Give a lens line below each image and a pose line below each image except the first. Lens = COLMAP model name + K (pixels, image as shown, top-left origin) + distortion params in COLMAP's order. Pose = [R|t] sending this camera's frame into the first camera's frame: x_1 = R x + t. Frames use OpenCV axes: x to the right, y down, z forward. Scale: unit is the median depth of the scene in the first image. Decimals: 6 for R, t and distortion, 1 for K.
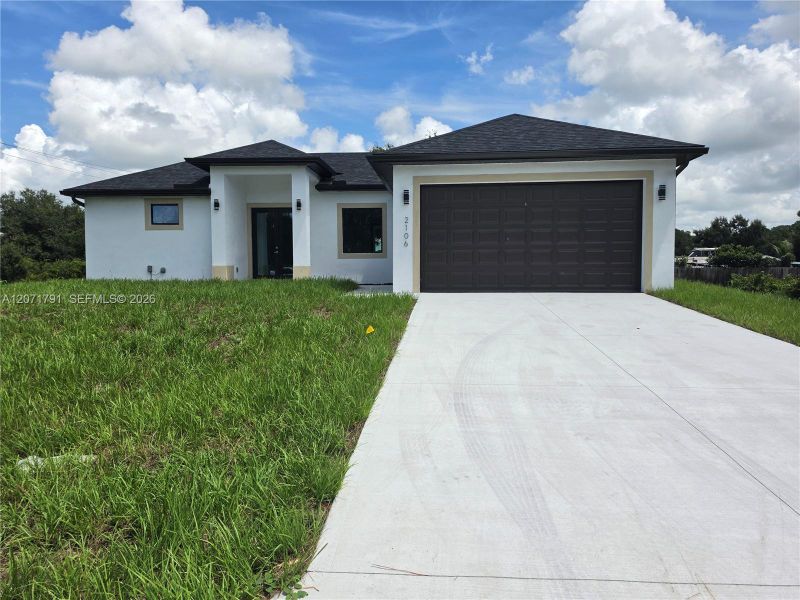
lens RADIAL K [[571.6, 0, 412.2], [0, 571.6, 300.6], [0, 0, 1]] dist [0.028643, -0.002897]
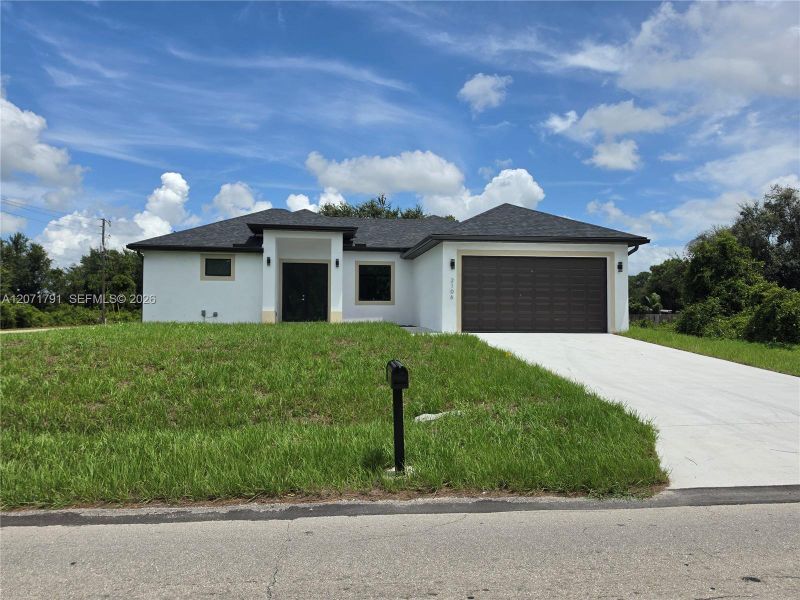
lens RADIAL K [[571.6, 0, 412.2], [0, 571.6, 300.6], [0, 0, 1]] dist [0.028643, -0.002897]
pose [[0.977613, 0.013170, 0.209999, -0.296758], [0.002375, 0.997285, -0.073598, 0.007410], [-0.210398, 0.072449, 0.974928, -0.247573]]
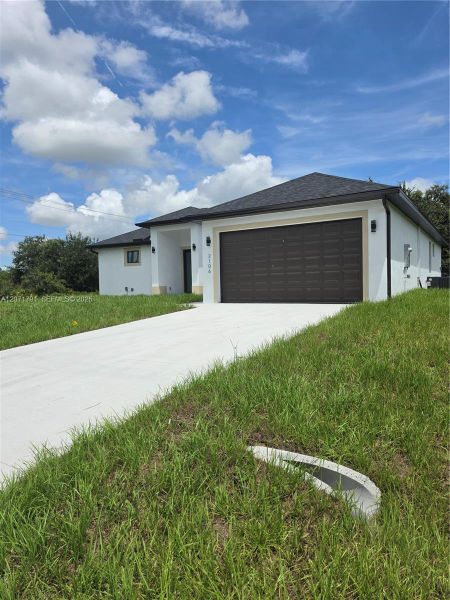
lens RADIAL K [[428.7, 0, 225.0], [0, 428.7, 300.0], [0, 0, 1]] dist [0.028643, -0.002897]
pose [[0.884604, -0.000855, -0.466343, 0.426885], [-0.007769, 0.999833, -0.016570, -0.001929], [0.466279, 0.018280, 0.884449, -0.006232]]
